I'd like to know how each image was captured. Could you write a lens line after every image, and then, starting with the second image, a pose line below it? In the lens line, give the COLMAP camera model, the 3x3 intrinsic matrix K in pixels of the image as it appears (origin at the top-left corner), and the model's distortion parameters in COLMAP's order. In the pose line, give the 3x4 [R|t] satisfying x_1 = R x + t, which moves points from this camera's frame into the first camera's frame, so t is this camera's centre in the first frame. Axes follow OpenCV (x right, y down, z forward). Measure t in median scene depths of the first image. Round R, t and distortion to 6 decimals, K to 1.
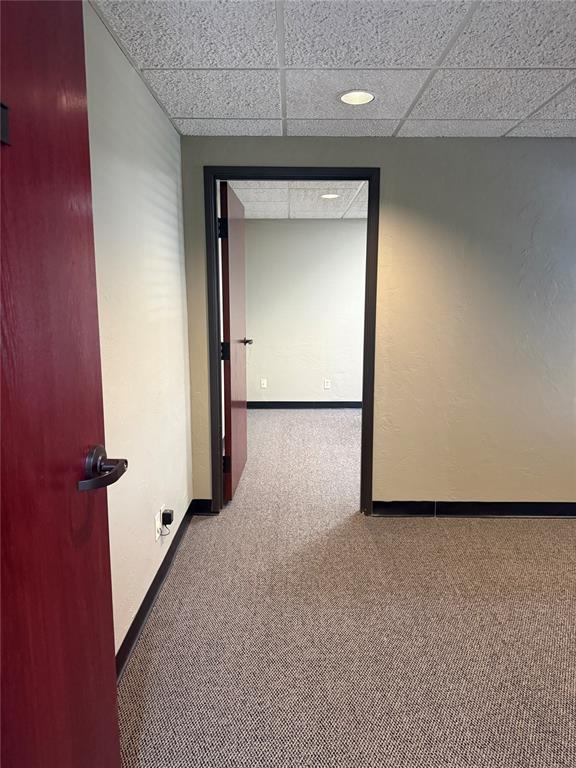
lens RADIAL K [[530.3, 0, 286.8], [0, 530.3, 379.7], [0, 0, 1]] dist [-0.006363, -0.013318]
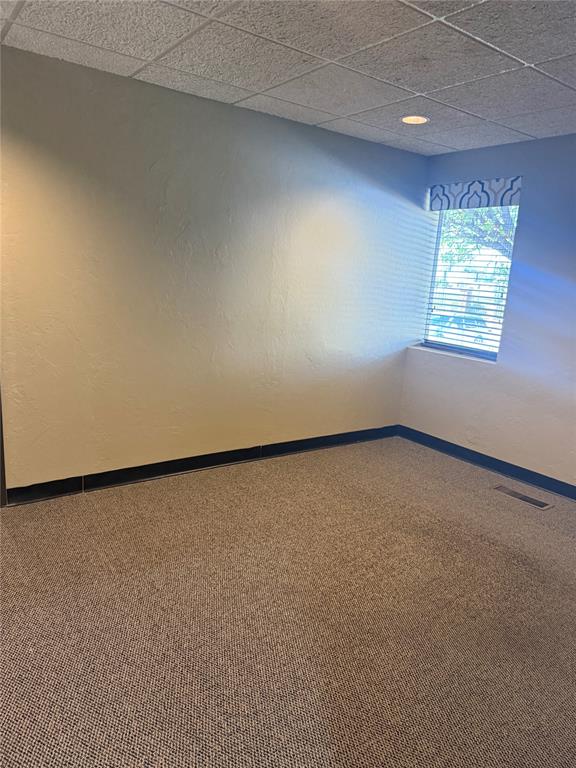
lens RADIAL K [[536.9, 0, 292.5], [0, 536.9, 381.8], [0, 0, 1]] dist [0.038092, -0.059485]
pose [[0.792985, -0.080084, 0.603955, 0.021610], [0.036195, 0.995765, 0.084515, 0.002205], [-0.608165, -0.045159, 0.792525, 0.055770]]
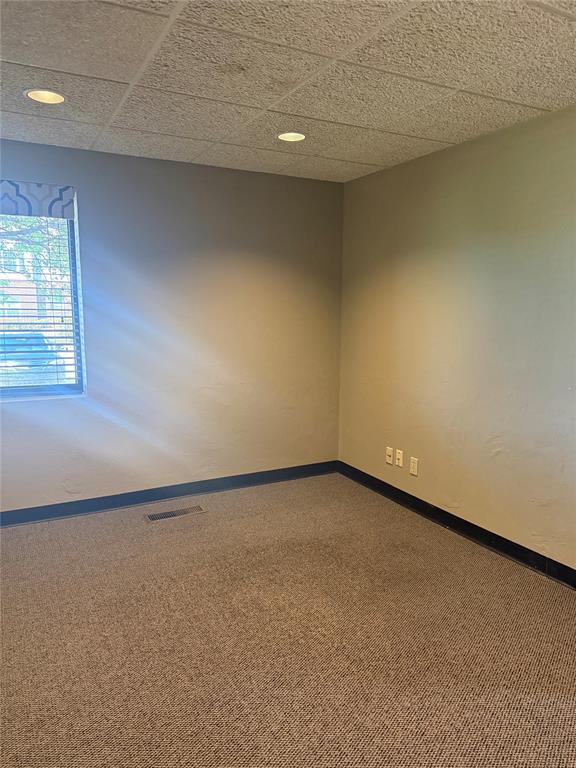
lens RADIAL K [[530.3, 0, 286.8], [0, 530.3, 379.7], [0, 0, 1]] dist [-0.006363, -0.013318]
pose [[-0.482341, -0.133341, 0.865775, 0.016462], [0.128307, 0.966933, 0.220403, -0.151401], [-0.866536, 0.217394, -0.449283, 0.980627]]
